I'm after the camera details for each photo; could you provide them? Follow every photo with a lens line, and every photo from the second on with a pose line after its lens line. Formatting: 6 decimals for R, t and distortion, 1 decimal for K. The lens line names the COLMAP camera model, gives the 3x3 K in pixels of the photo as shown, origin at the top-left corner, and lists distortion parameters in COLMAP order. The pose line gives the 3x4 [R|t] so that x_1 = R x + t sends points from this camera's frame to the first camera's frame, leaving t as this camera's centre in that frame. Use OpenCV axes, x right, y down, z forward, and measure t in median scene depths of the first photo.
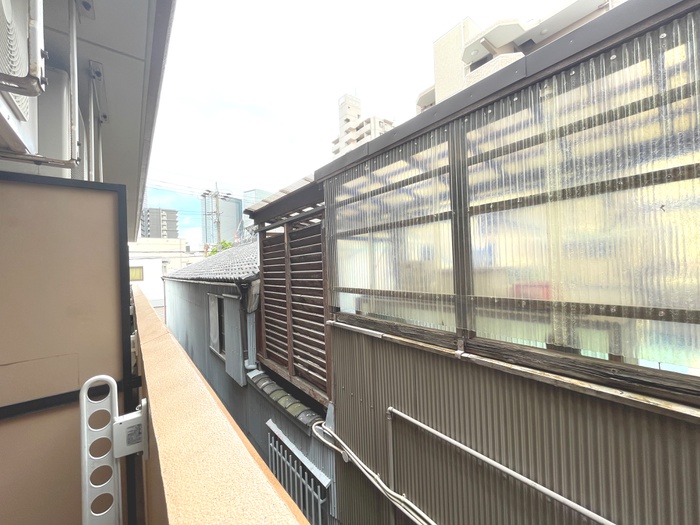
lens RADIAL K [[284.2, 0, 350.7], [0, 284.2, 262.7], [0, 0, 1]] dist [-0.004539, 0.000696]
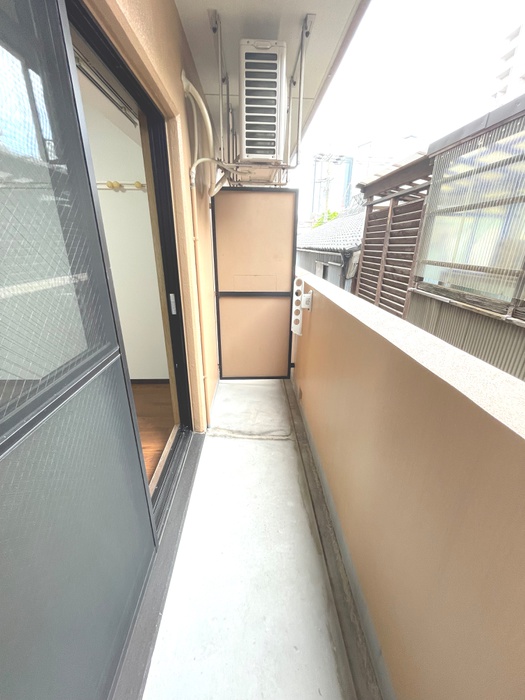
lens RADIAL K [[284.2, 0, 262.4], [0, 284.2, 350.0], [0, 0, 1]] dist [-0.004539, 0.000696]
pose [[0.810744, 0.250579, -0.529061, 0.104243], [-0.034618, 0.922698, 0.383967, 0.000607], [0.584377, -0.292984, 0.756746, -0.342701]]
